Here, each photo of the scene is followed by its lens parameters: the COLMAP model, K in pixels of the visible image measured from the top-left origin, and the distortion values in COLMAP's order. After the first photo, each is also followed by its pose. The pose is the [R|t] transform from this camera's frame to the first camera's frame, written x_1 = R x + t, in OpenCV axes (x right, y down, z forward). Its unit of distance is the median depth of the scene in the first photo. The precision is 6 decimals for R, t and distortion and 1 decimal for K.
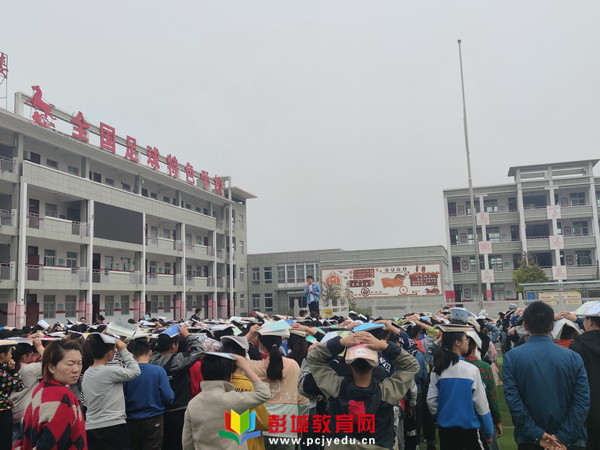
lens RADIAL K [[540.8, 0, 300.0], [0, 540.8, 225.0], [0, 0, 1]] dist [0.002626, -0.006916]
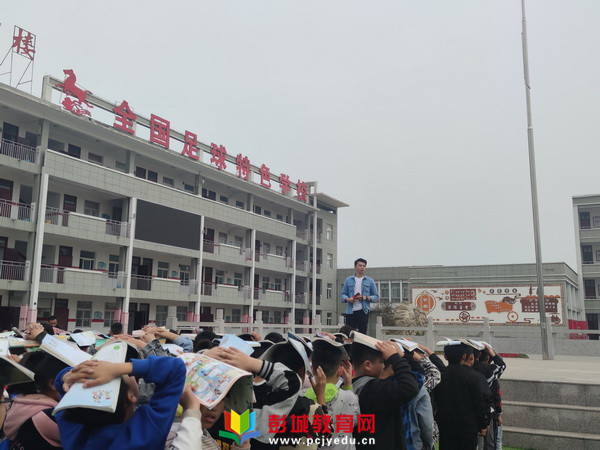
lens RADIAL K [[540.8, 0, 300.0], [0, 540.8, 225.0], [0, 0, 1]] dist [0.002626, -0.006916]
pose [[0.972355, 0.011593, -0.233221, 0.078628], [-0.020322, 0.999179, -0.035058, 0.021098], [0.232623, 0.038829, 0.971792, 0.157256]]
